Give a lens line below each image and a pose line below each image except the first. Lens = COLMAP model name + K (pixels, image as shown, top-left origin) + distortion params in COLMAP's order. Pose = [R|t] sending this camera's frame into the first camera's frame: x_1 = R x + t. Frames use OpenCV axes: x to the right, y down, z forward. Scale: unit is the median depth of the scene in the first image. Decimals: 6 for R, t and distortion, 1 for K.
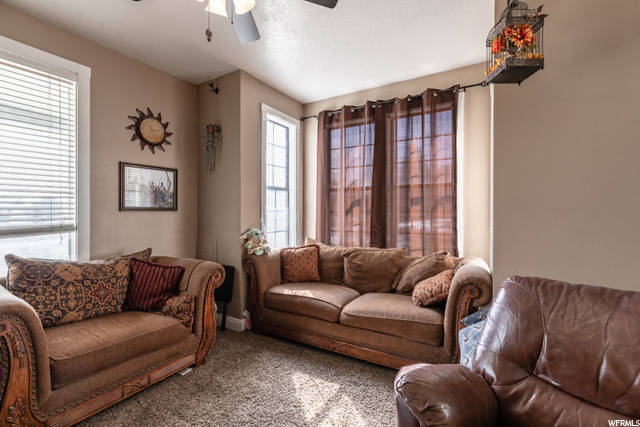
lens RADIAL K [[288.6, 0, 319.7], [0, 288.6, 205.7], [0, 0, 1]] dist [0.003770, -0.000205]
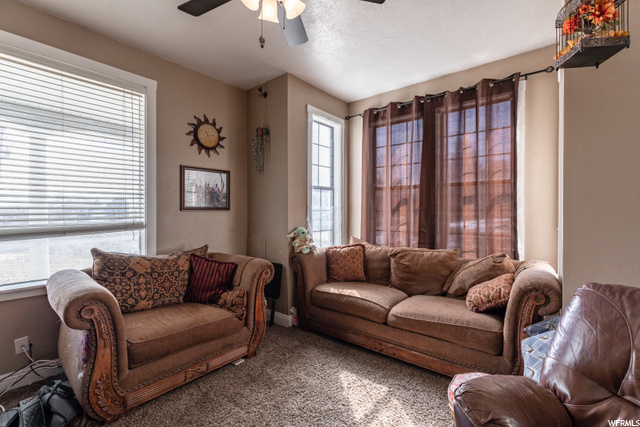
lens RADIAL K [[288.6, 0, 319.7], [0, 288.6, 205.7], [0, 0, 1]] dist [0.003770, -0.000205]
pose [[0.989235, -0.003258, -0.146299, -0.012747], [0.003616, 0.999991, 0.002184, 0.000040], [0.146290, -0.002689, 0.989238, -0.002397]]
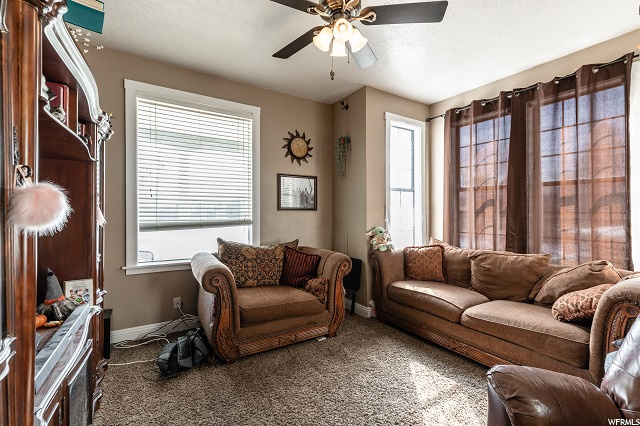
lens RADIAL K [[288.6, 0, 319.7], [0, 288.6, 205.2], [0, 0, 1]] dist [0.003770, -0.000205]
pose [[0.892534, -0.003278, -0.450969, 0.082400], [0.002155, 0.999993, -0.003003, -0.001084], [0.450976, 0.001708, 0.892535, -0.103164]]
